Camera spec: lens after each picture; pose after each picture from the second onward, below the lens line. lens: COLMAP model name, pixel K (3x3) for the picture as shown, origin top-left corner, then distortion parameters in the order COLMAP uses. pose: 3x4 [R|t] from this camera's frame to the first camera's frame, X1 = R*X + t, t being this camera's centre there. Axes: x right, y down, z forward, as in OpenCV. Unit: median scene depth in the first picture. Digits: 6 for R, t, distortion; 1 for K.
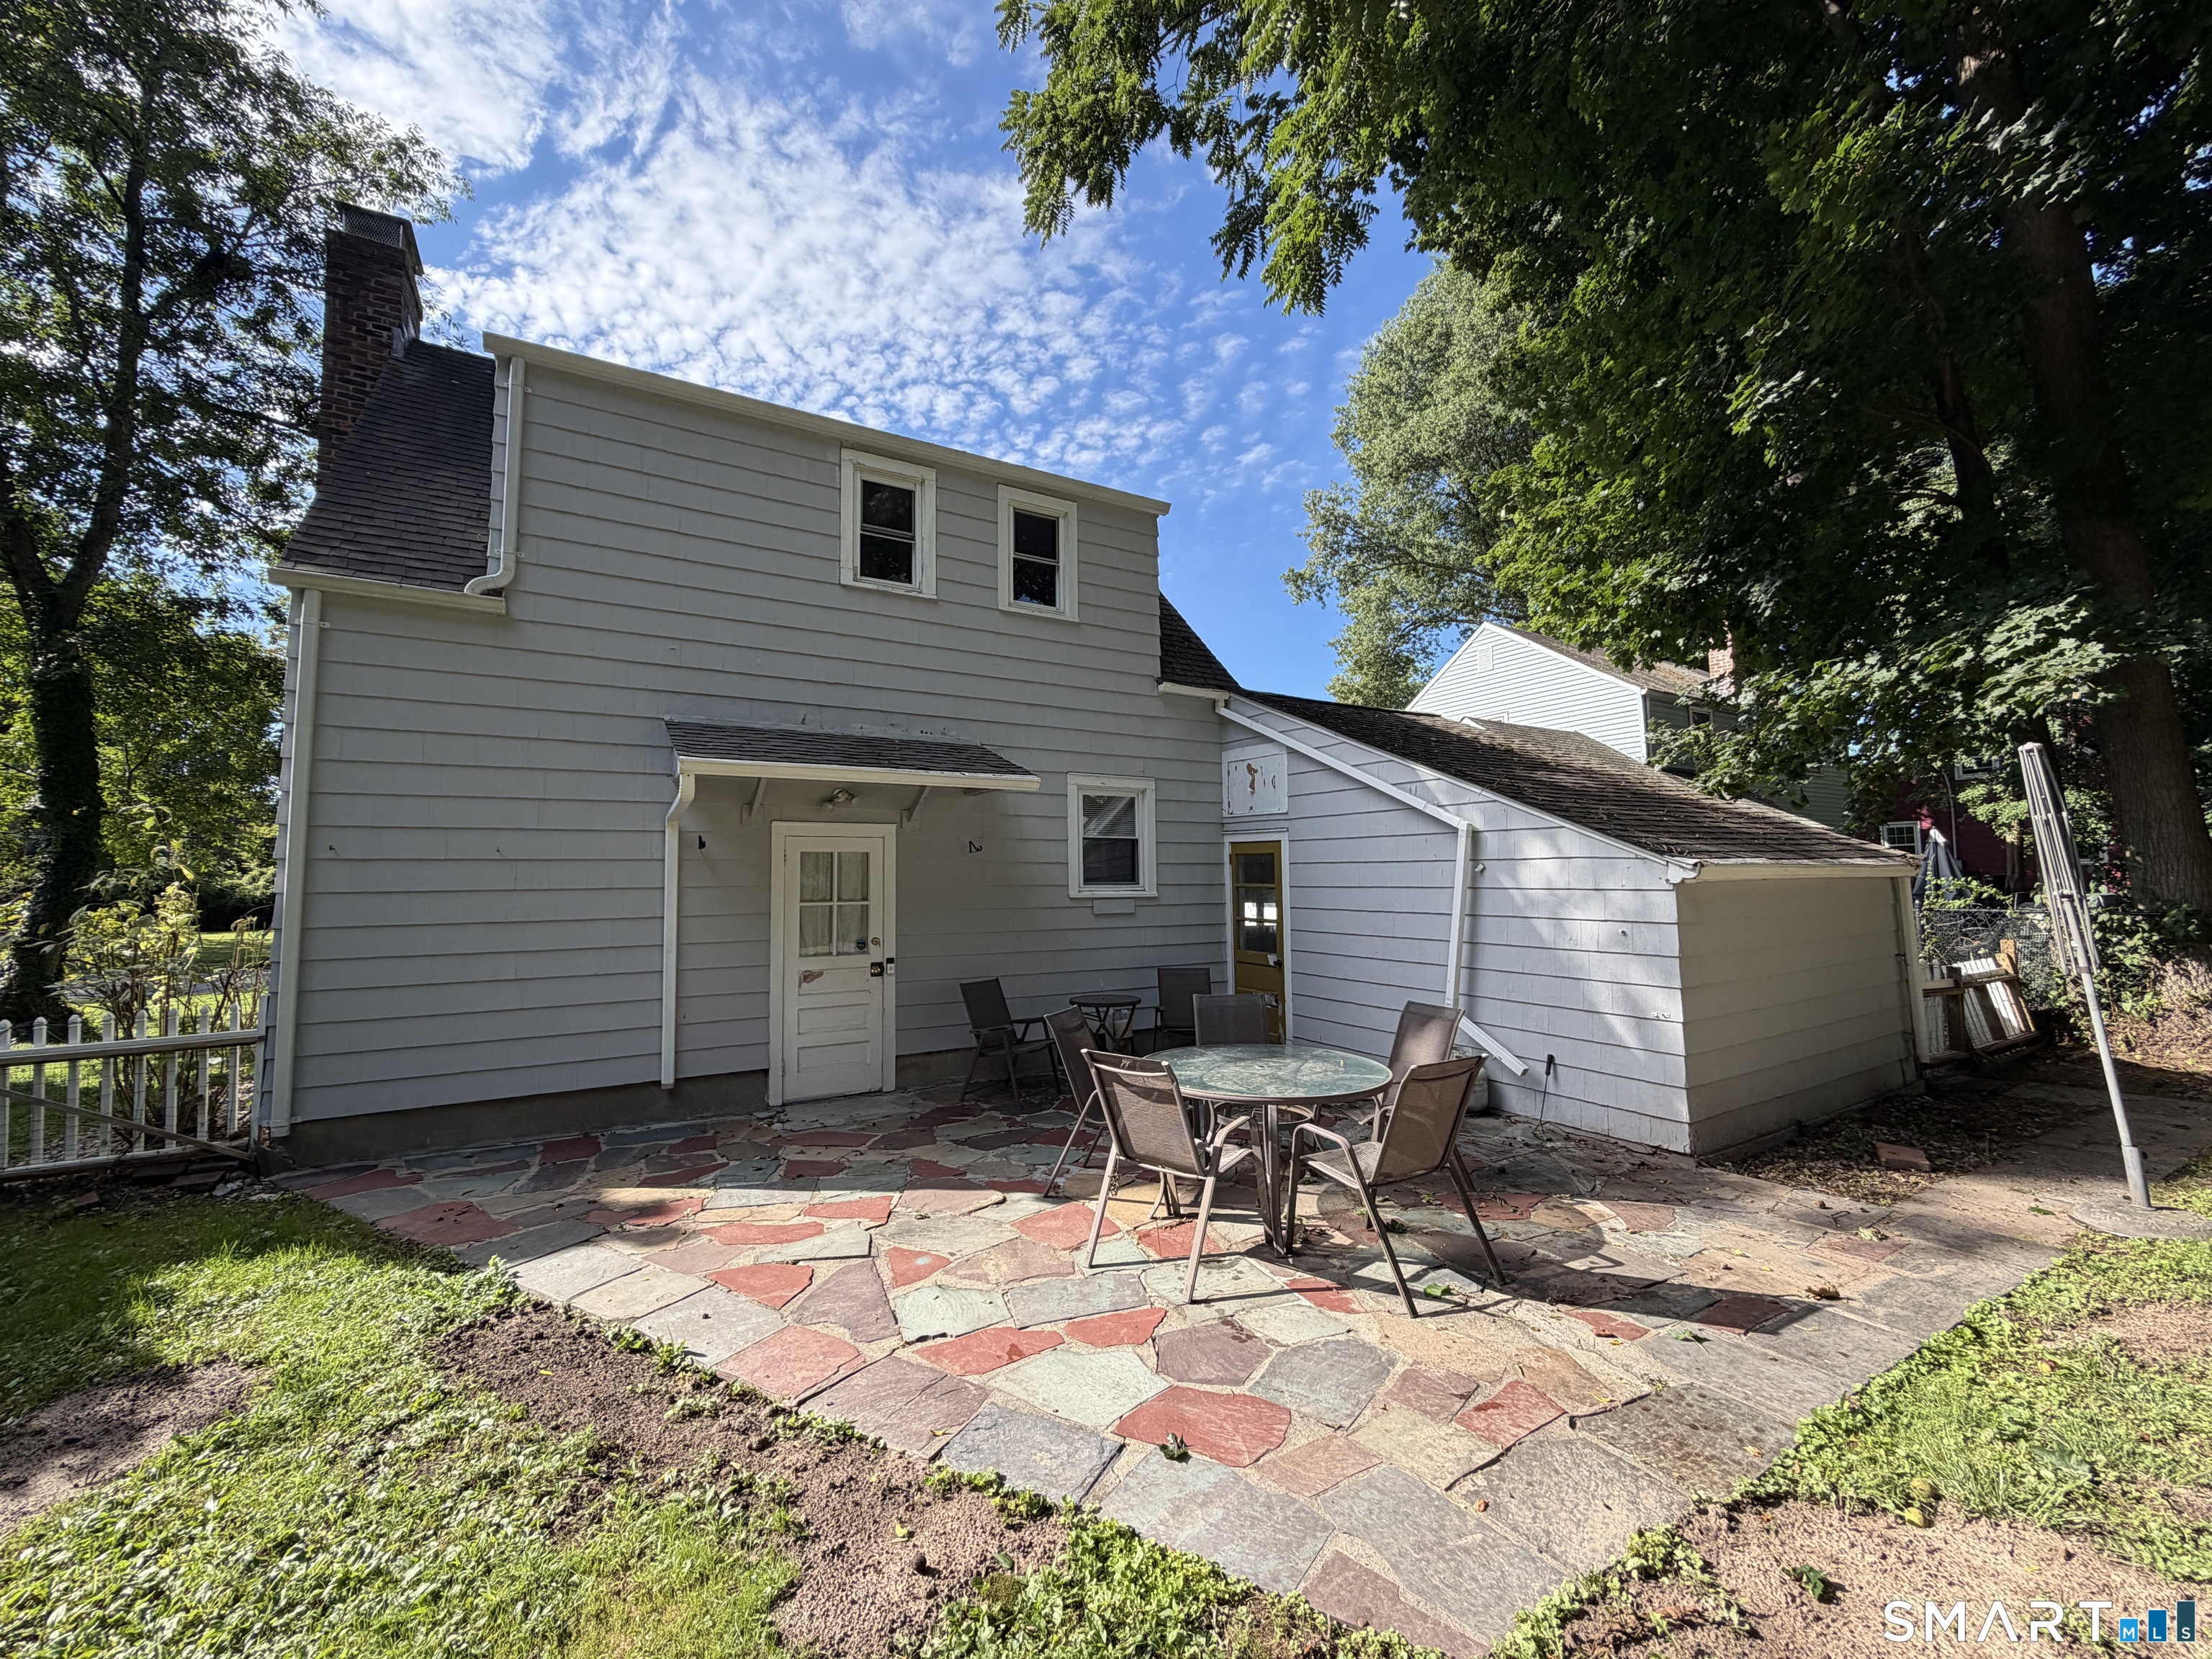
lens RADIAL K [[888.4, 0, 1117.6], [0, 888.4, 831.9], [0, 0, 1]] dist [0.003573, -0.000208]
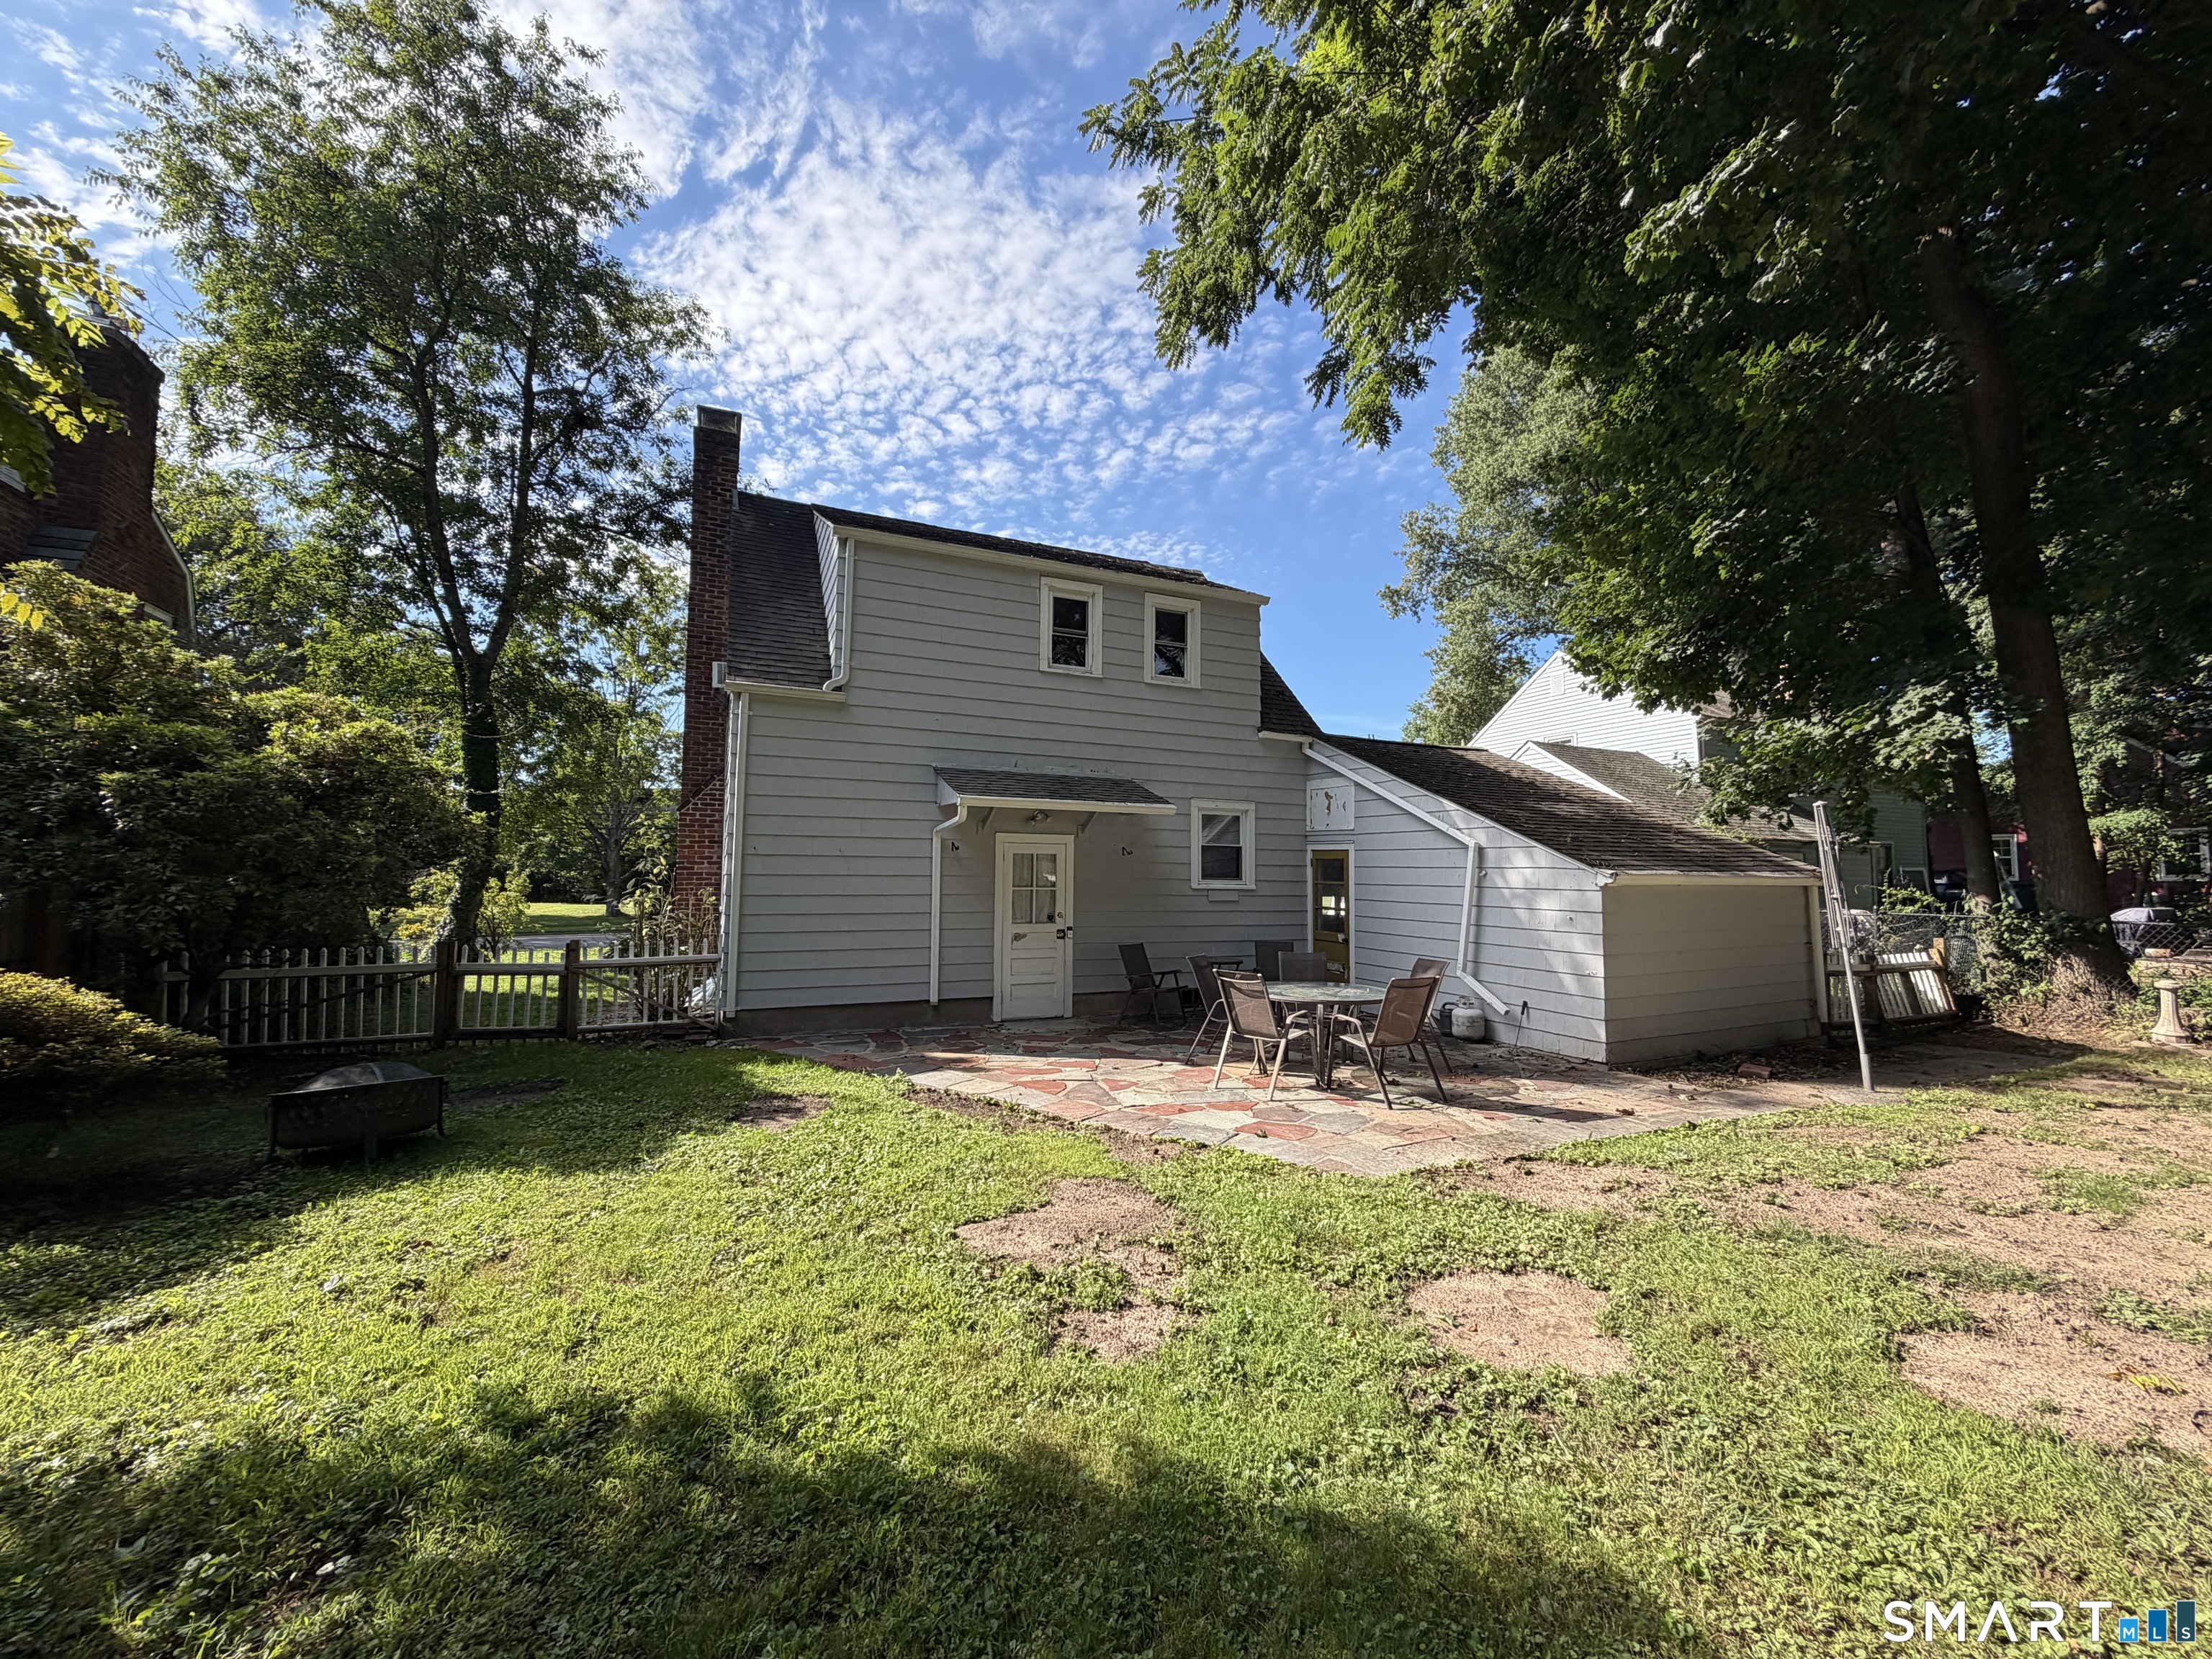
lens RADIAL K [[888.4, 0, 1113.3], [0, 888.4, 816.0], [0, 0, 1]] dist [0.003573, -0.000208]
pose [[0.992430, 0.012823, -0.122137, -0.008420], [-0.013332, 0.999906, -0.003353, -0.033164], [0.122082, 0.004956, 0.992508, -0.413137]]
